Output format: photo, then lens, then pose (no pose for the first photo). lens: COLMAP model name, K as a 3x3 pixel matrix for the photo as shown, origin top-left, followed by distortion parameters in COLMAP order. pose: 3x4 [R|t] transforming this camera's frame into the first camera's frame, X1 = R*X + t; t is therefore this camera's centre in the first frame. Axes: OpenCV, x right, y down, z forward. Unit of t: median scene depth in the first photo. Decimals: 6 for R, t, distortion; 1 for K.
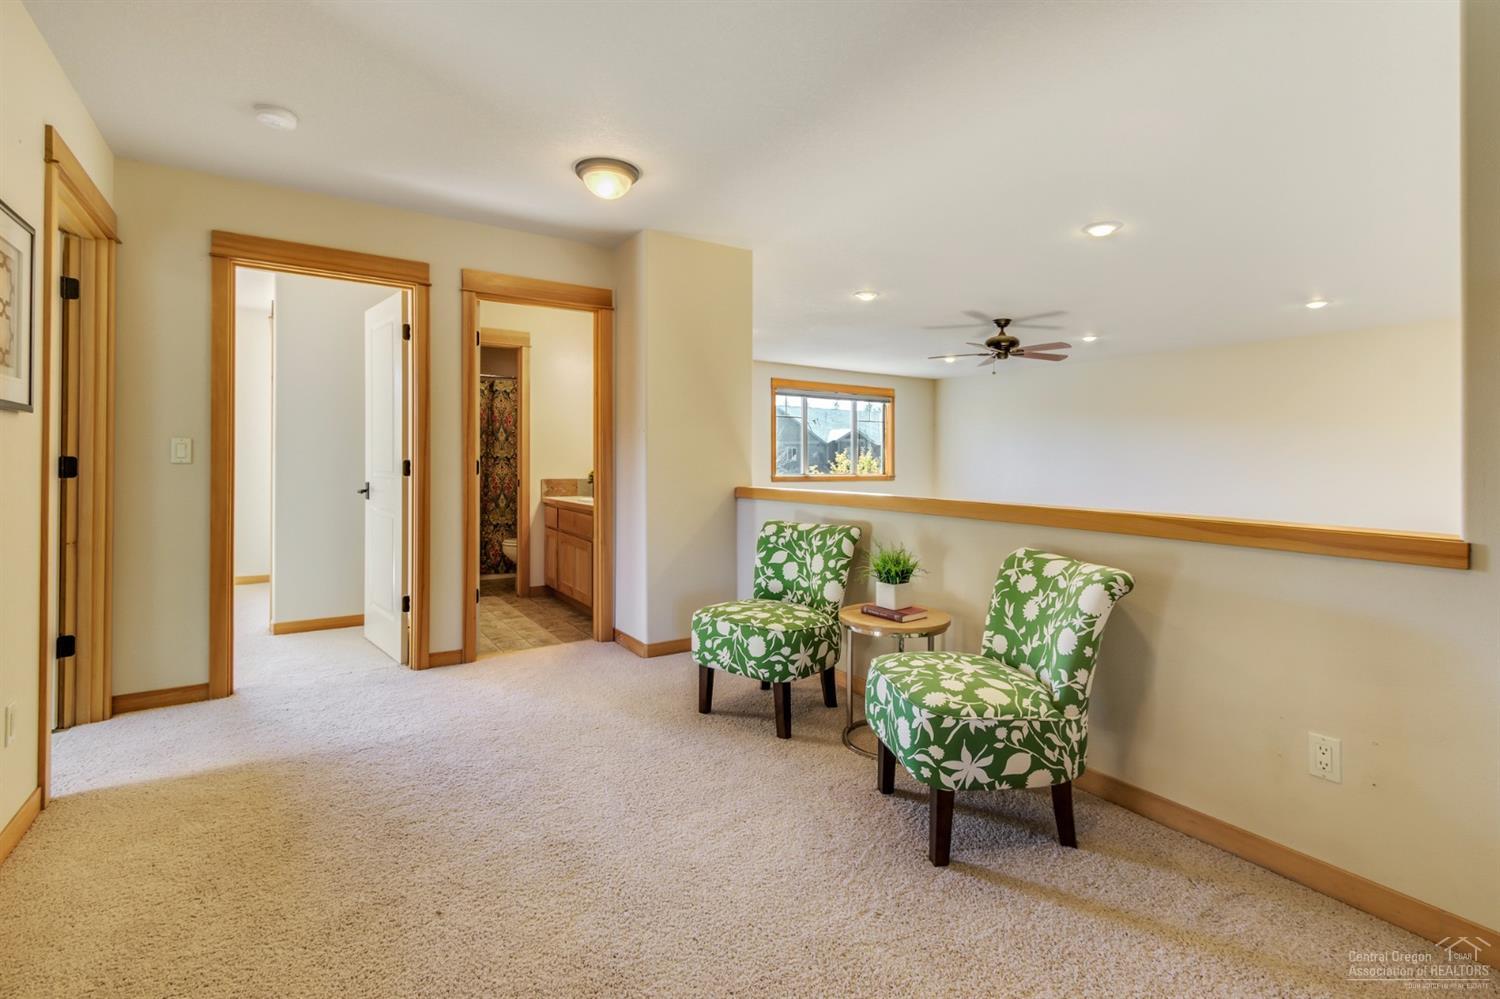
lens RADIAL K [[678.8, 0, 744.2], [0, 678.8, 458.8], [0, 0, 1]] dist [0.005496, -0.000877]
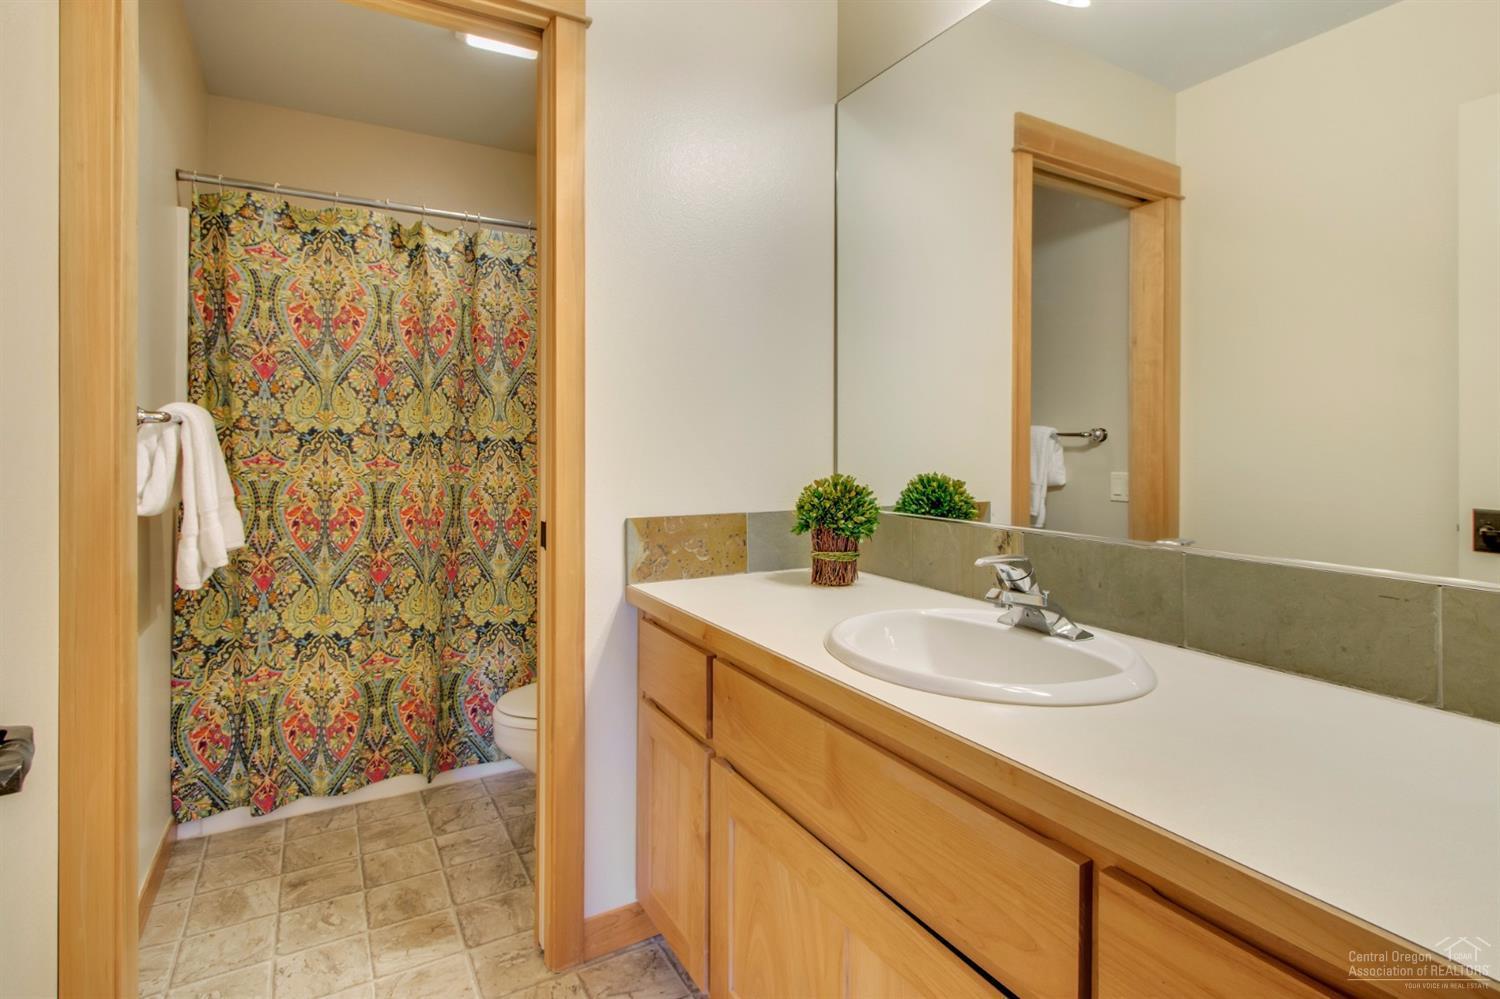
lens RADIAL K [[750.7, 0, 773.0], [0, 750.7, 437.7], [0, 0, 1]] dist [-0.004559, -0.000704]
pose [[0.999760, 0.000585, -0.021881, -0.413168], [-0.000615, 0.999999, -0.001362, -0.006991], [0.021880, 0.001375, 0.999760, 1.237010]]
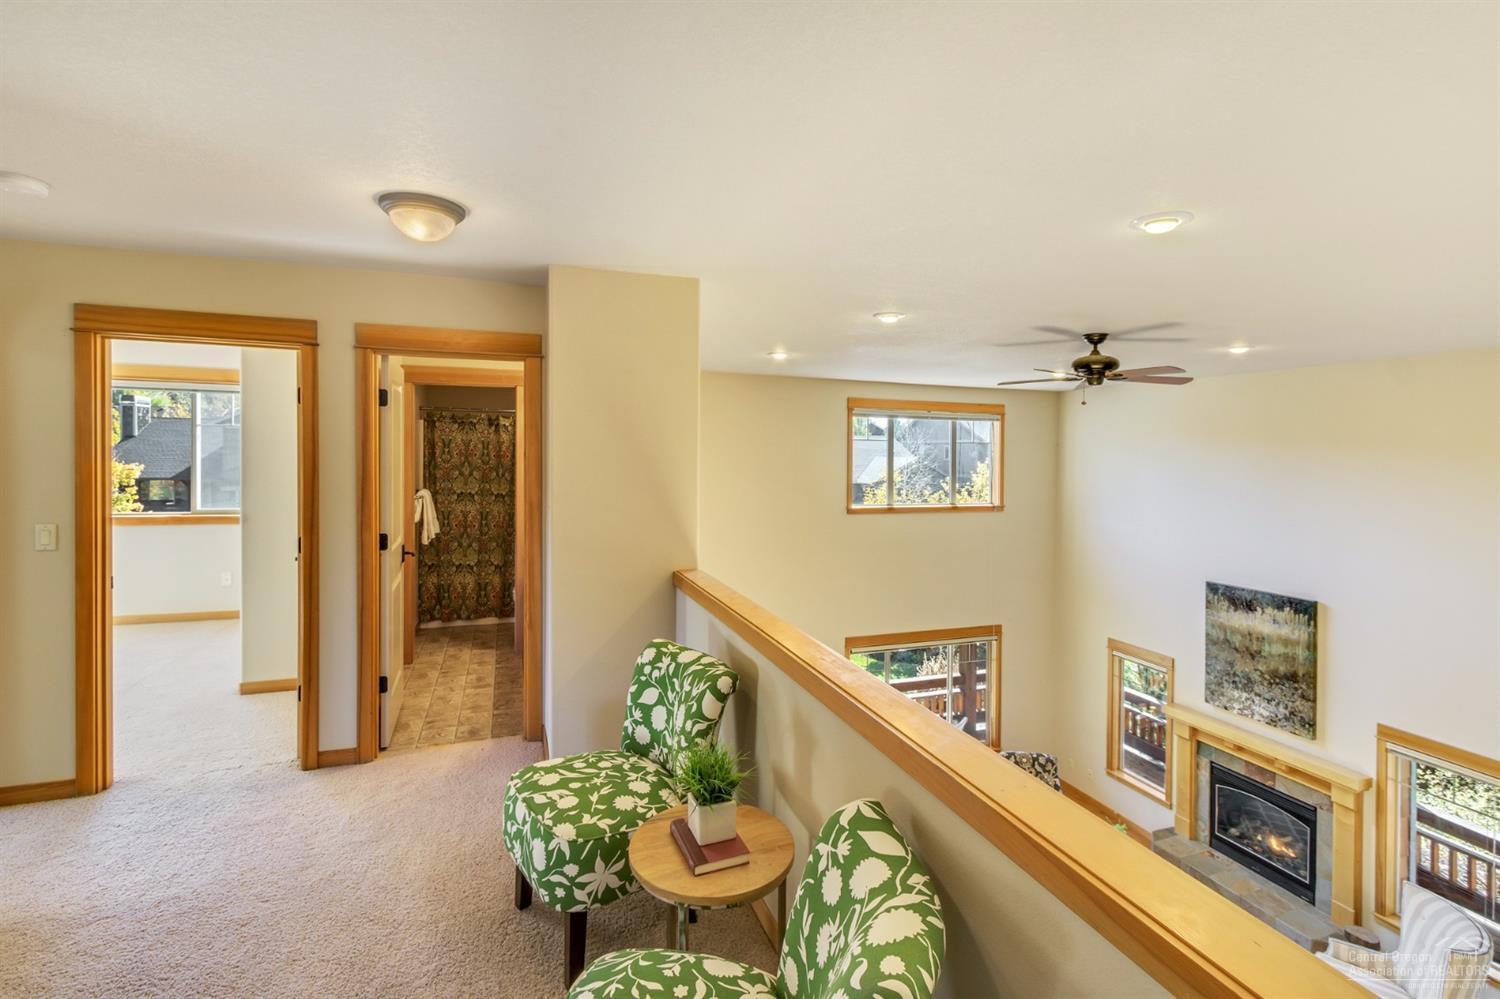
lens RADIAL K [[678.8, 0, 733.9], [0, 678.8, 463.7], [0, 0, 1]] dist [0.005496, -0.000877]
pose [[0.970335, 0.008446, -0.241618, 0.326552], [-0.005535, 0.999904, 0.012726, -0.126432], [0.241702, -0.011011, 0.970288, 0.290395]]
